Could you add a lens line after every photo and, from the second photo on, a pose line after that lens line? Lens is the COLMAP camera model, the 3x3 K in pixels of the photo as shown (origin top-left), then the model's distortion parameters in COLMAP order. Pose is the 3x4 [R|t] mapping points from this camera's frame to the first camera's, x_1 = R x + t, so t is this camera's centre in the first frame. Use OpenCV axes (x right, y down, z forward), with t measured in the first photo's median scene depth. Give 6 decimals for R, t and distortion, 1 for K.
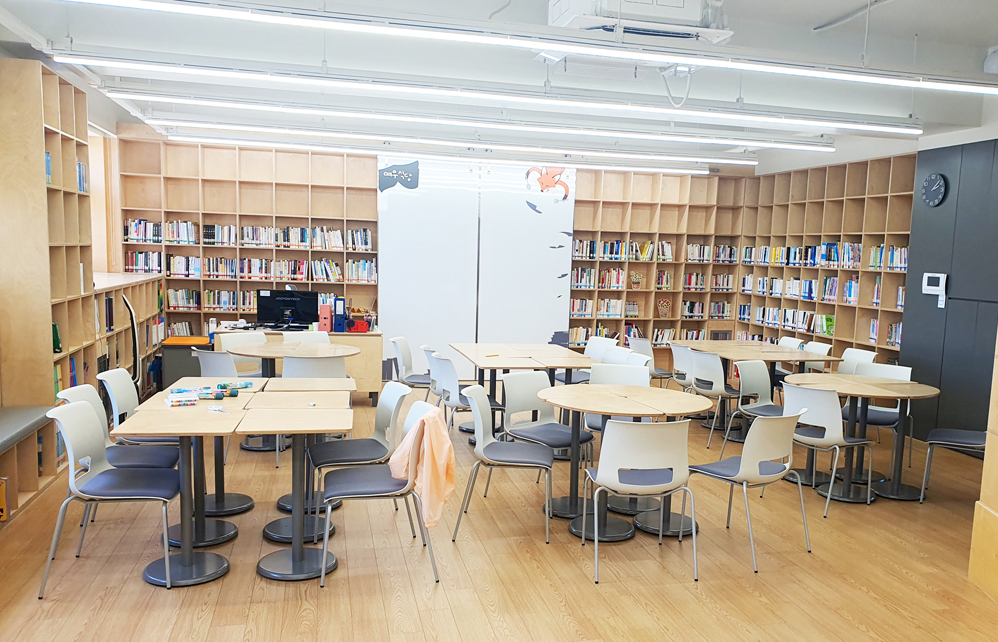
lens RADIAL K [[794.3, 0, 499.0], [0, 794.3, 325.8], [0, 0, 1]] dist [0.016544, -0.003350]
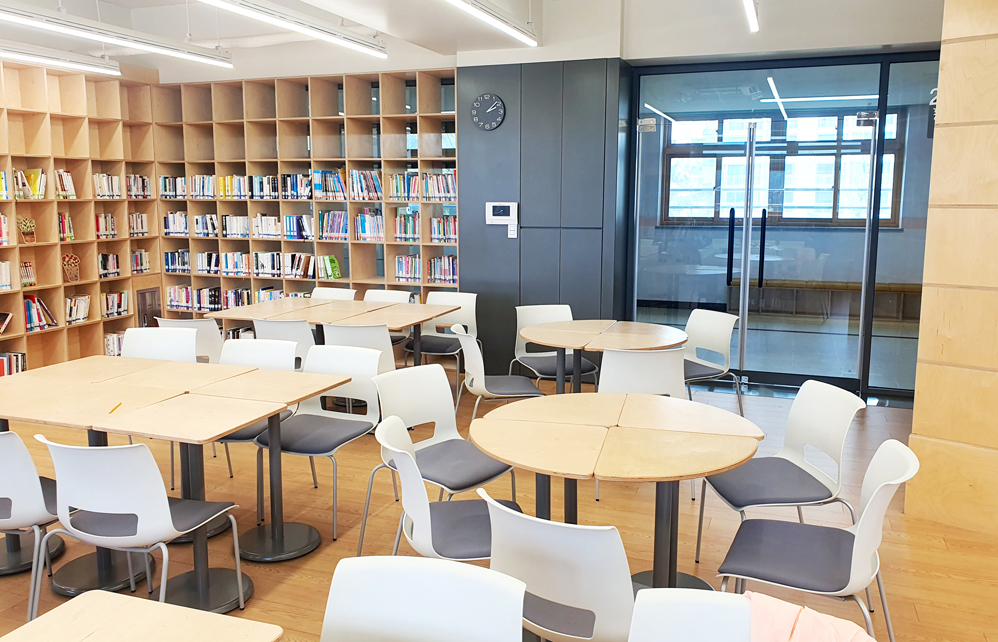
lens RADIAL K [[794.3, 0, 492.5], [0, 794.3, 318.6], [0, 0, 1]] dist [0.016544, -0.003350]
pose [[0.563468, -0.160471, 0.810403, -0.175106], [0.094452, 0.987035, 0.129775, -0.037620], [-0.820720, 0.003420, 0.571320, 0.337069]]
